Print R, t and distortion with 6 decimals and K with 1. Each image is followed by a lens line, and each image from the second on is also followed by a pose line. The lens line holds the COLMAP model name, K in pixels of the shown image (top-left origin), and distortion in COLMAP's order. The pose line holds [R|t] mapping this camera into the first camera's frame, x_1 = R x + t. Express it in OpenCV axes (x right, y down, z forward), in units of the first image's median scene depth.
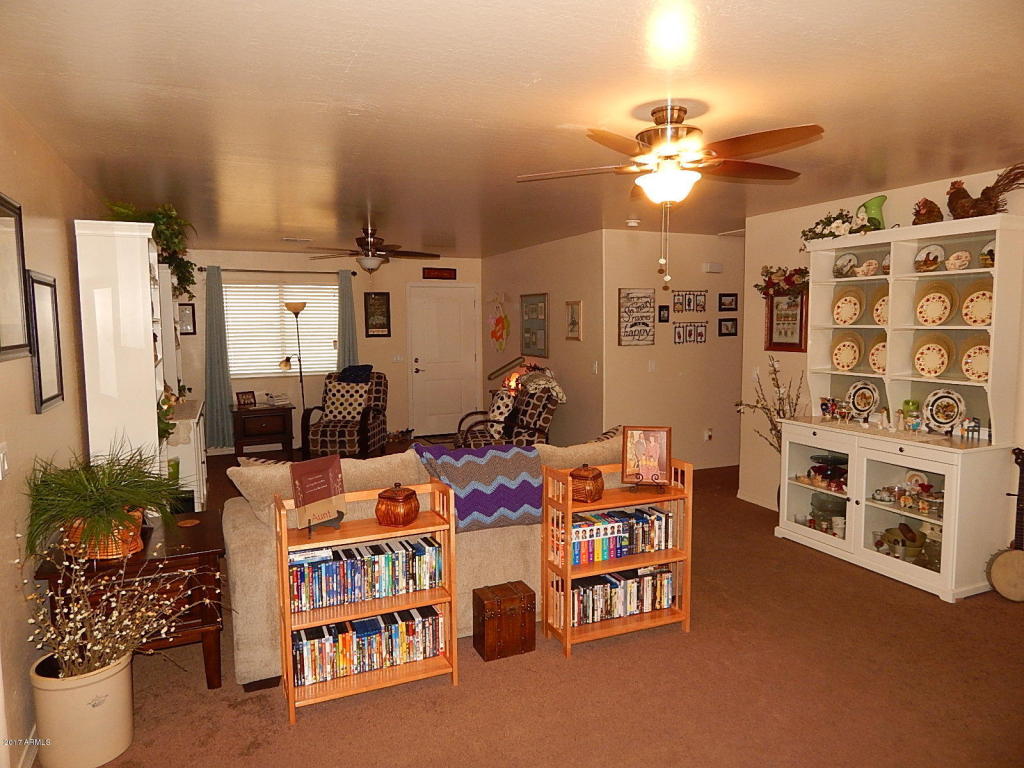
lens RADIAL K [[680.9, 0, 518.8], [0, 680.9, 383.5], [0, 0, 1]] dist [0.015749, -0.001425]
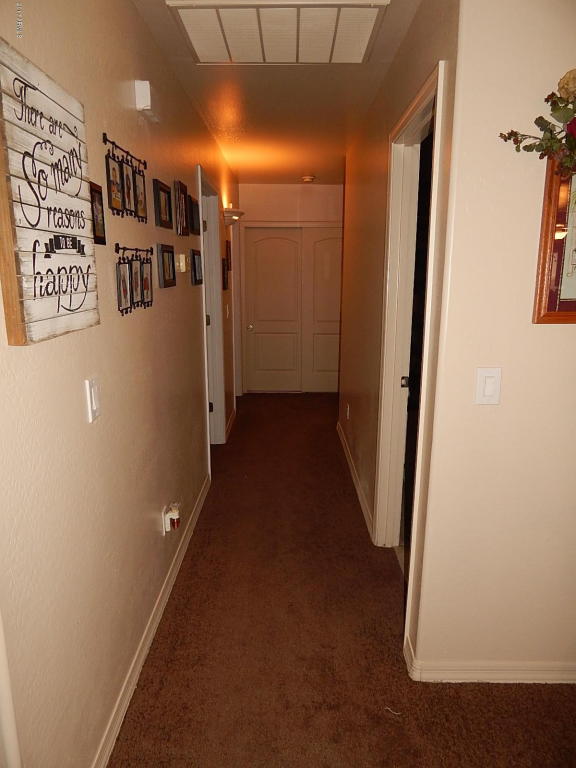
lens RADIAL K [[510.6, 0, 289.5], [0, 510.6, 383.9], [0, 0, 1]] dist [0.015749, -0.001425]
pose [[0.421367, -0.190845, 0.886582, 0.040450], [0.077926, 0.981611, 0.174265, -0.064237], [-0.903536, -0.004342, 0.428490, 0.855877]]
